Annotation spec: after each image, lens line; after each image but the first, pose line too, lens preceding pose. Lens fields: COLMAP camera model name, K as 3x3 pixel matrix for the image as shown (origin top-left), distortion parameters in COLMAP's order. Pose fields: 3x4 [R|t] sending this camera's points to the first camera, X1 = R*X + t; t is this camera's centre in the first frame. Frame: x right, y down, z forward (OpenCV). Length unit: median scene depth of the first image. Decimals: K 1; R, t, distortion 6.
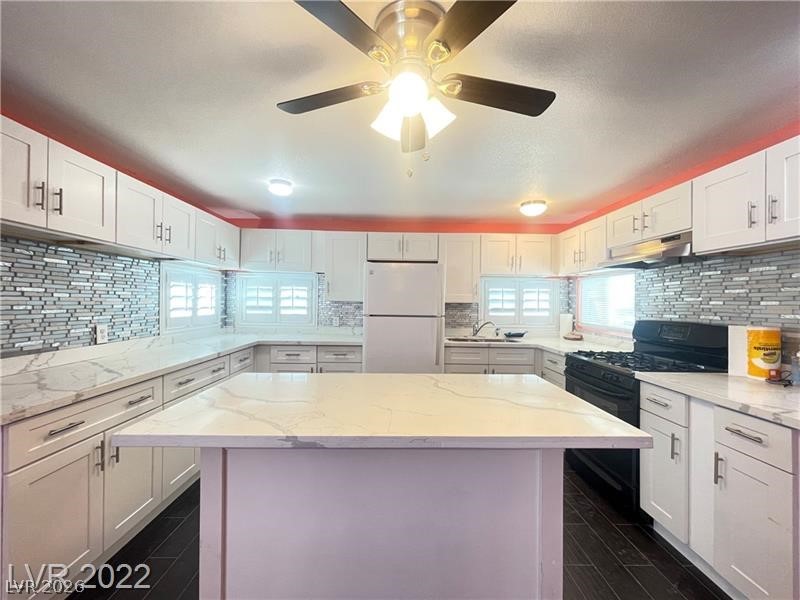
lens RADIAL K [[322.2, 0, 397.8], [0, 322.2, 300.8], [0, 0, 1]] dist [-0.001274, -0.000245]
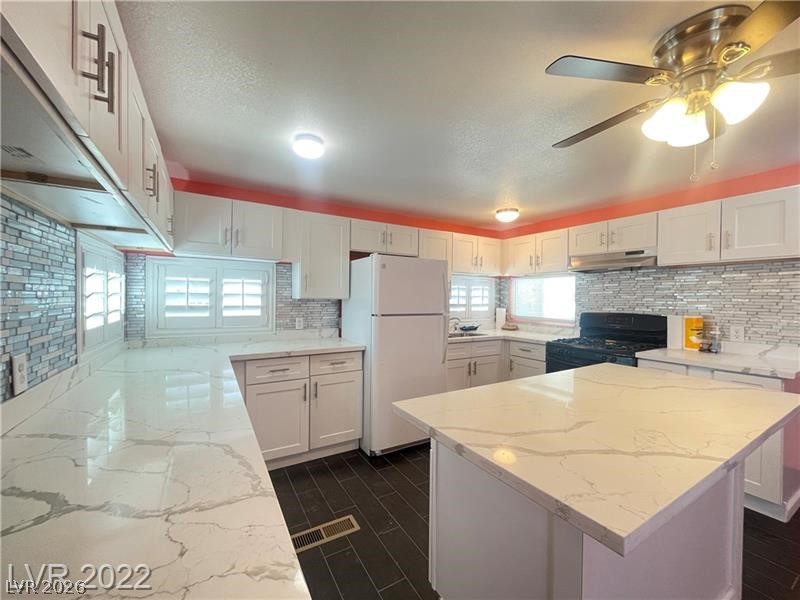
lens RADIAL K [[322.2, 0, 399.2], [0, 322.2, 298.7], [0, 0, 1]] dist [-0.001274, -0.000245]
pose [[0.865822, -0.005678, 0.500320, -0.455414], [-0.000681, 0.999921, 0.012525, -0.009682], [-0.500352, -0.011185, 0.865750, 0.205463]]
